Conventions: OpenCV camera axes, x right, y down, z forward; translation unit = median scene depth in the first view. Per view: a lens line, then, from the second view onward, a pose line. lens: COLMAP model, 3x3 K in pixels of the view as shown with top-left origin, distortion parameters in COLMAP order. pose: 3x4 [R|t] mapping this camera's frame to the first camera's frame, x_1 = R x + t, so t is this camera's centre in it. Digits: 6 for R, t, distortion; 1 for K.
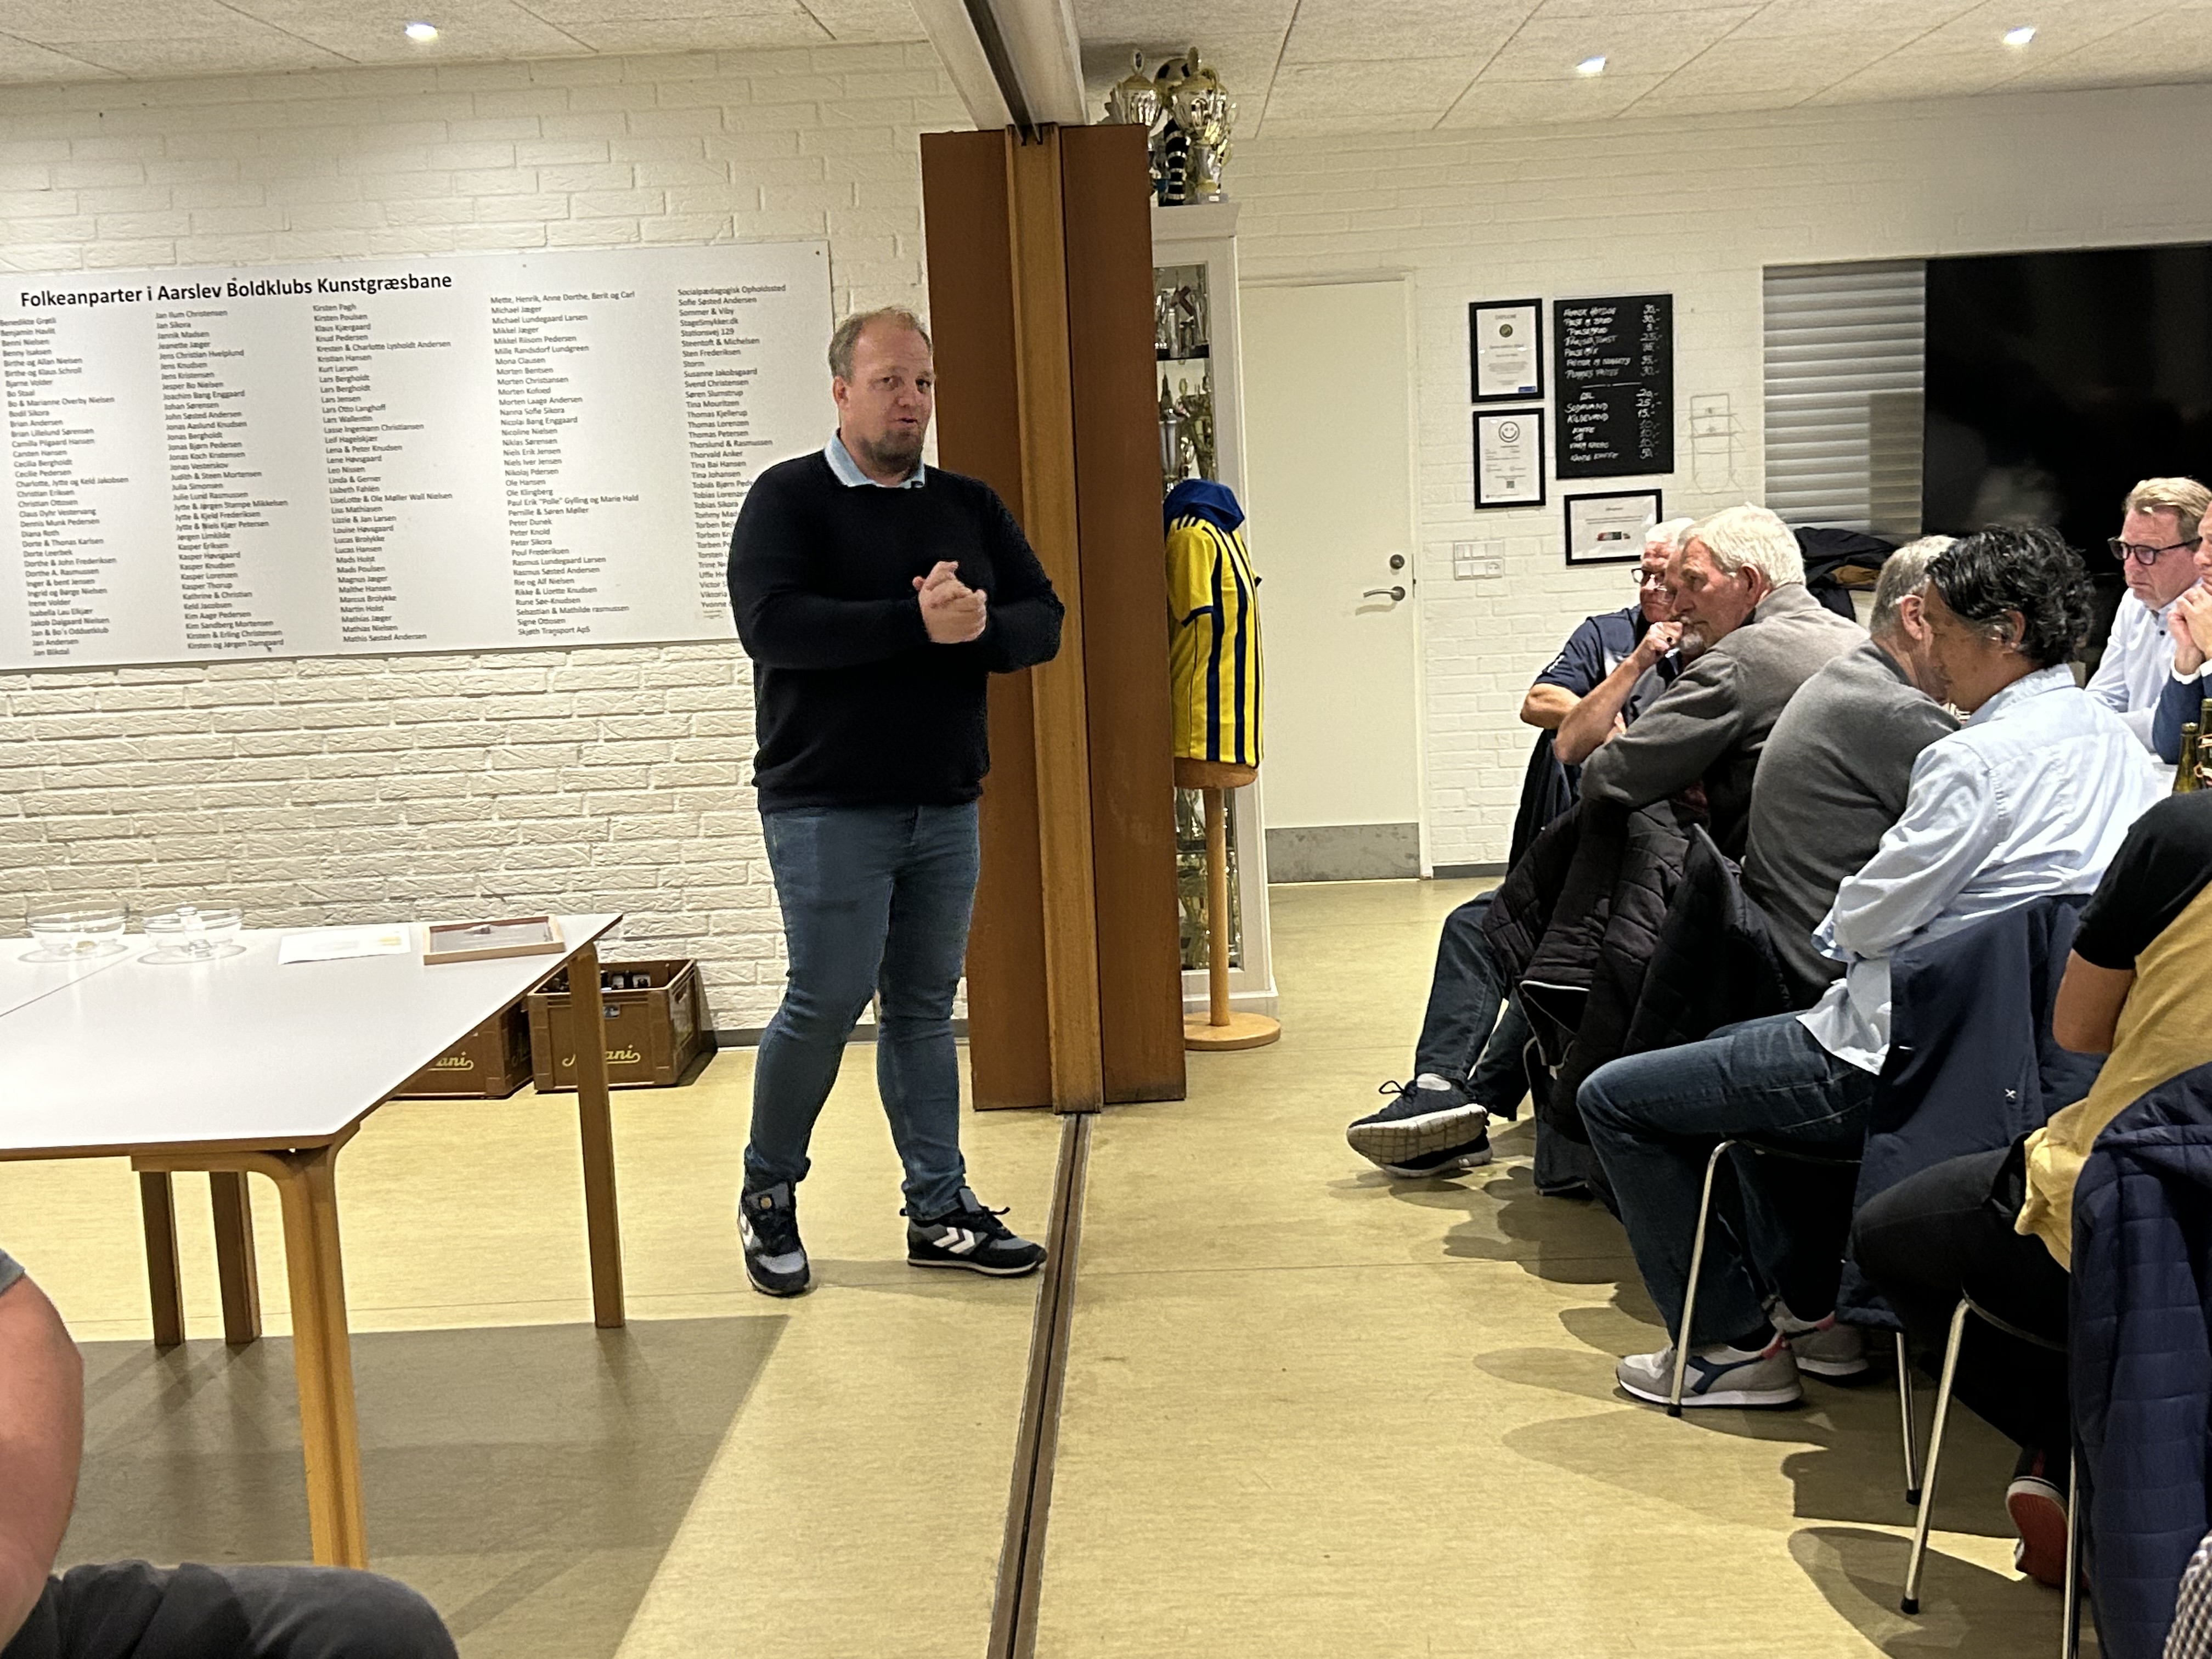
lens RADIAL K [[2614.8, 0, 1104.4], [0, 2614.8, 901.3], [0, 0, 1]] dist [0.008045, 0.000000]
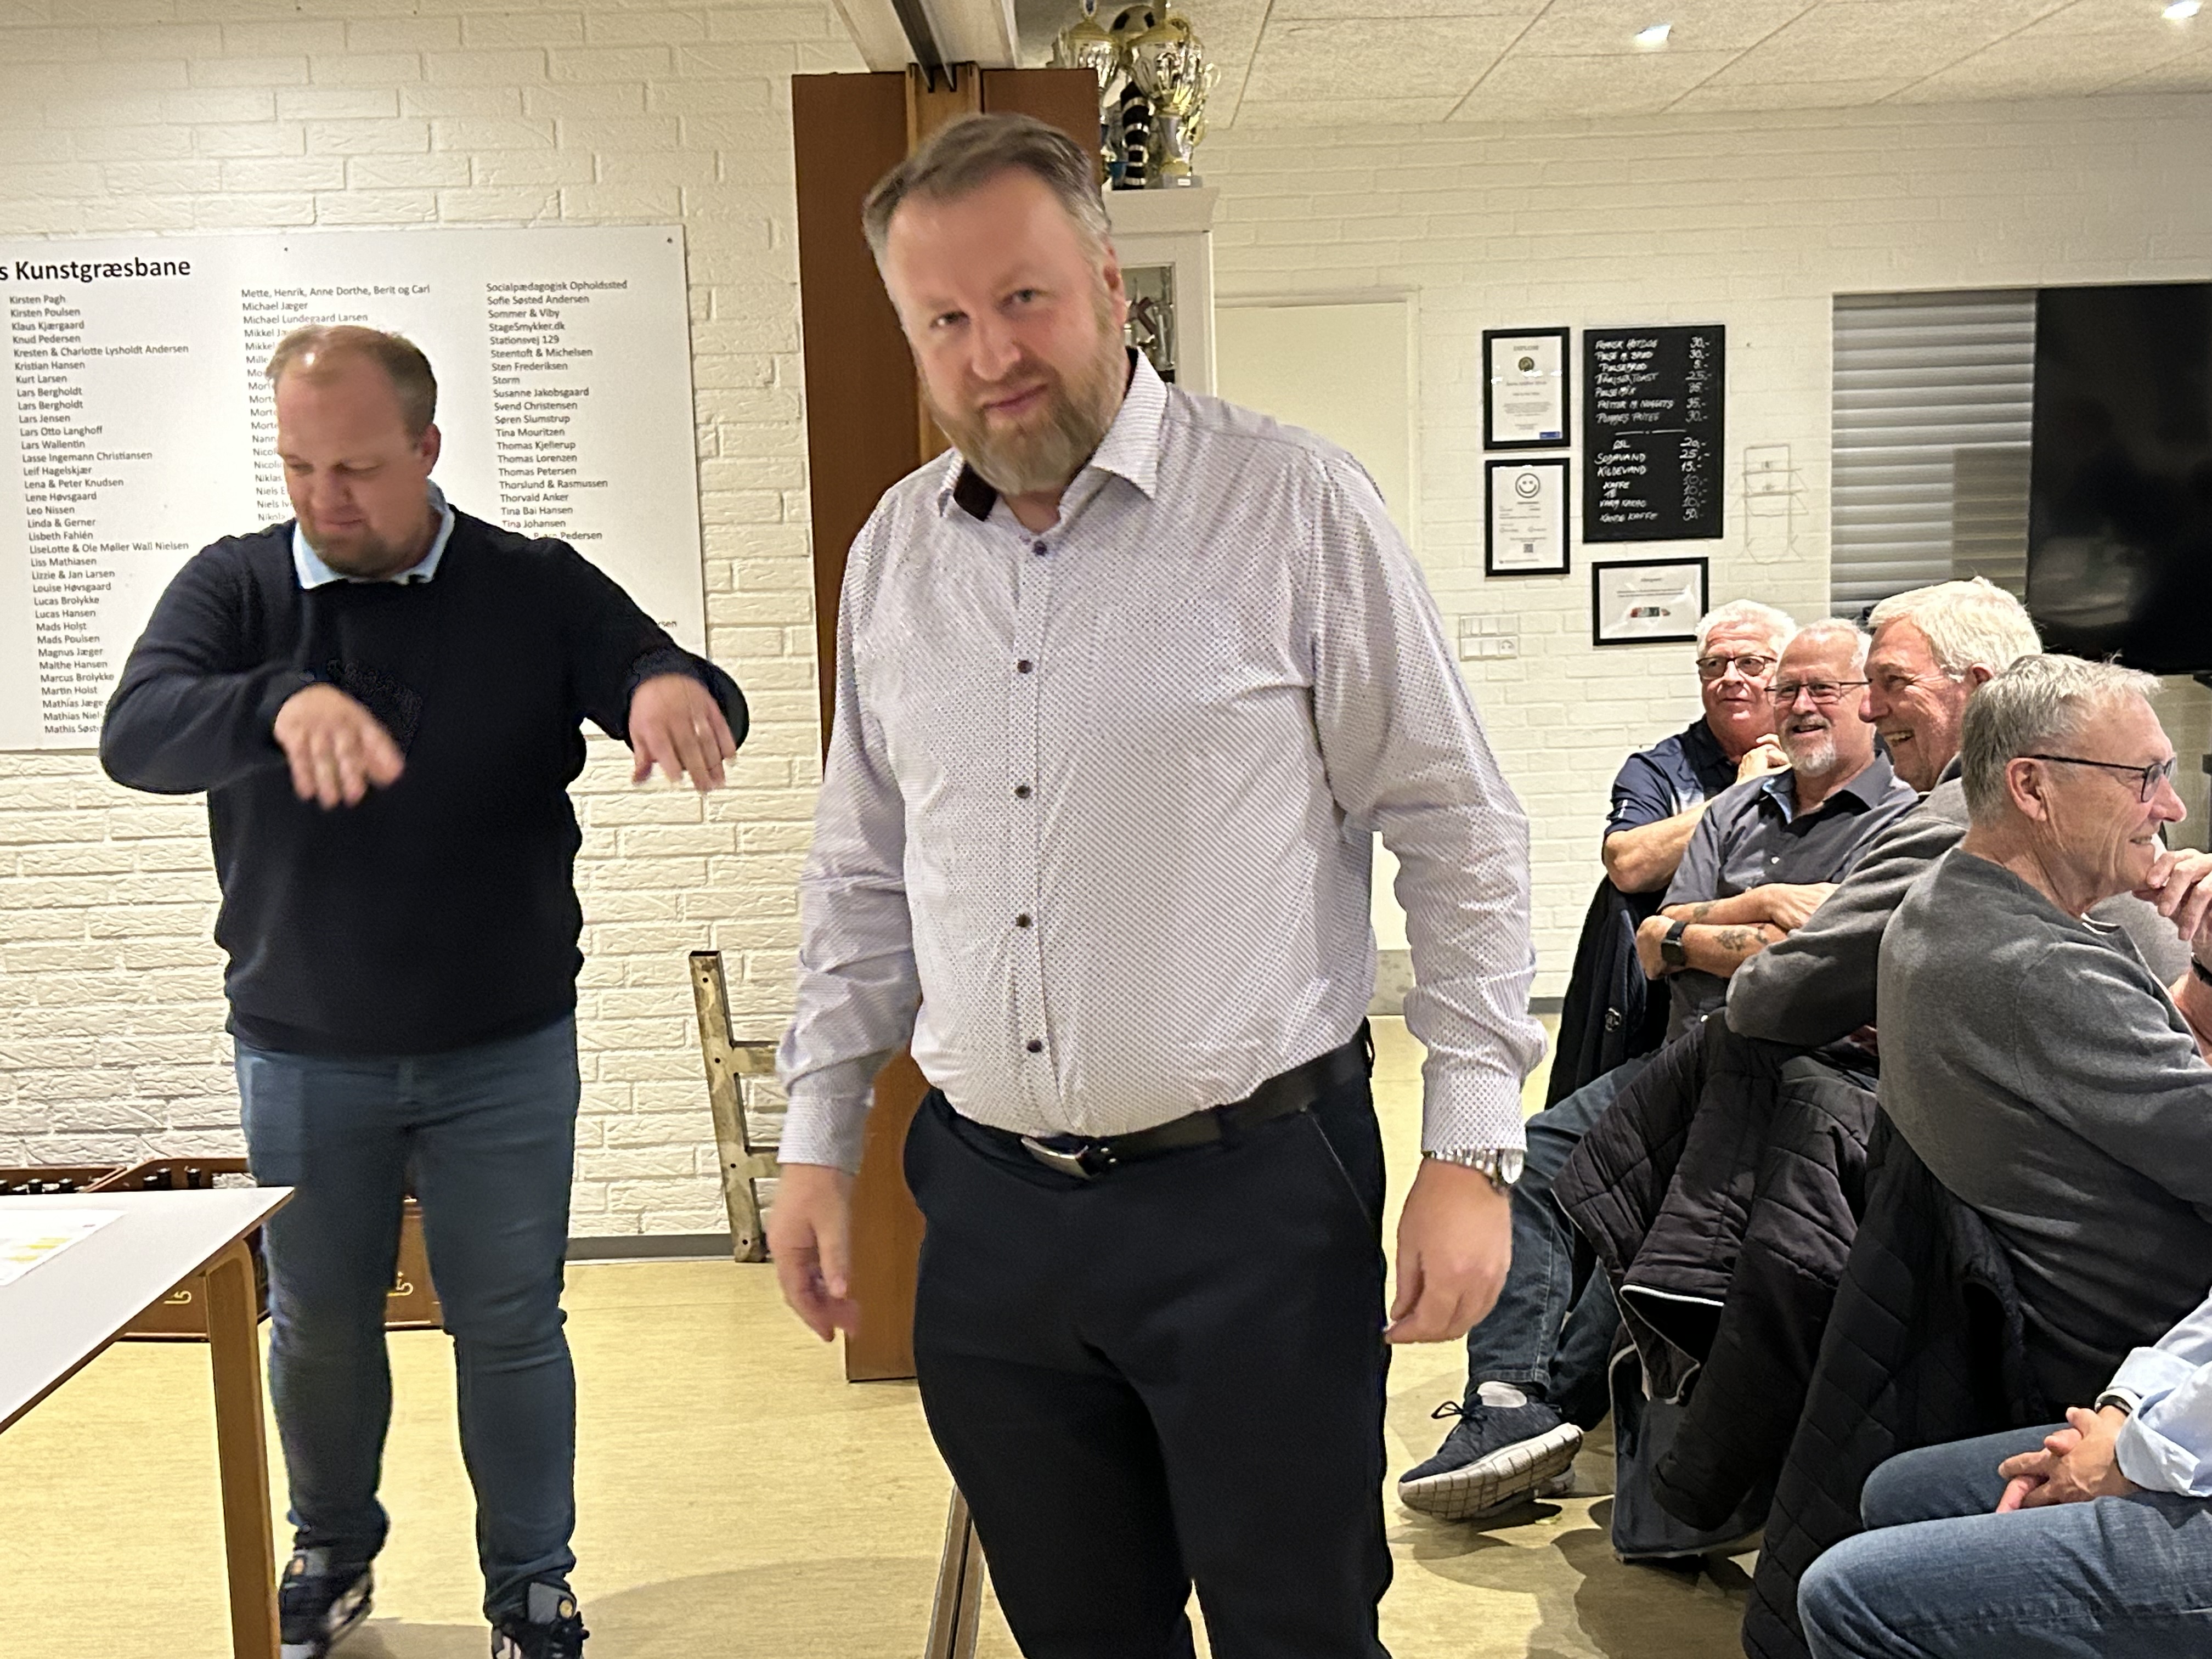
lens RADIAL K [[2614.8, 0, 1103.6], [0, 2614.8, 871.0], [0, 0, 1]] dist [0.008045, 0.000000]
pose [[0.999683, 0.014499, 0.020582, 0.004949], [-0.013929, 0.999522, -0.027587, -0.041243], [-0.020972, 0.027291, 0.999408, 0.224462]]
